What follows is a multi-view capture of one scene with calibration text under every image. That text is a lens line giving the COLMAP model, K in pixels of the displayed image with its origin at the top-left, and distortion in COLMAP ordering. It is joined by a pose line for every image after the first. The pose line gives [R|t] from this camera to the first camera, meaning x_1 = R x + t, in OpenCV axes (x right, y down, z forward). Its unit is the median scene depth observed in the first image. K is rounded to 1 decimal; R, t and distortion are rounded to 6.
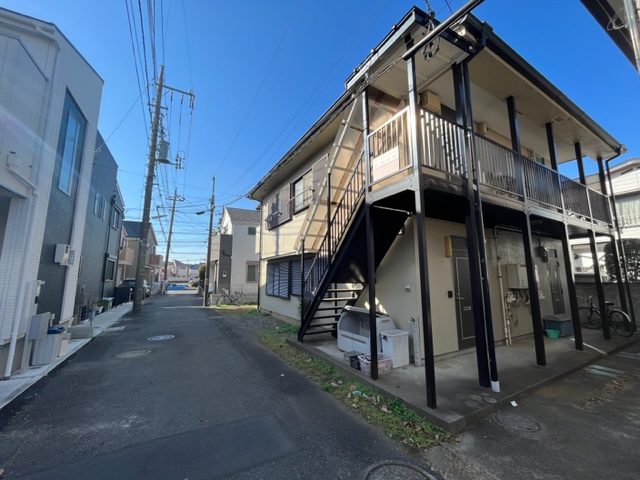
lens RADIAL K [[260.7, 0, 320.0], [0, 260.7, 240.0], [0, 0, 1]] dist [-0.001271, -0.000207]
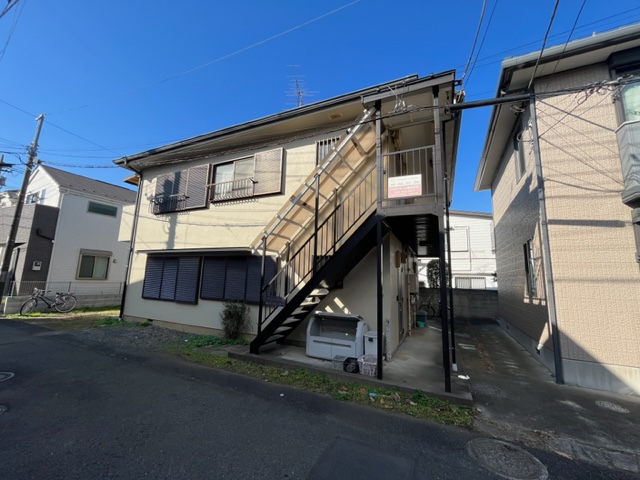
lens RADIAL K [[260.7, 0, 320.0], [0, 260.7, 240.0], [0, 0, 1]] dist [-0.001271, -0.000207]
pose [[0.818912, 0.110369, 0.563207, -0.498871], [-0.114424, 0.993031, -0.028225, 0.011874], [-0.562397, -0.041331, 0.825834, 0.195372]]
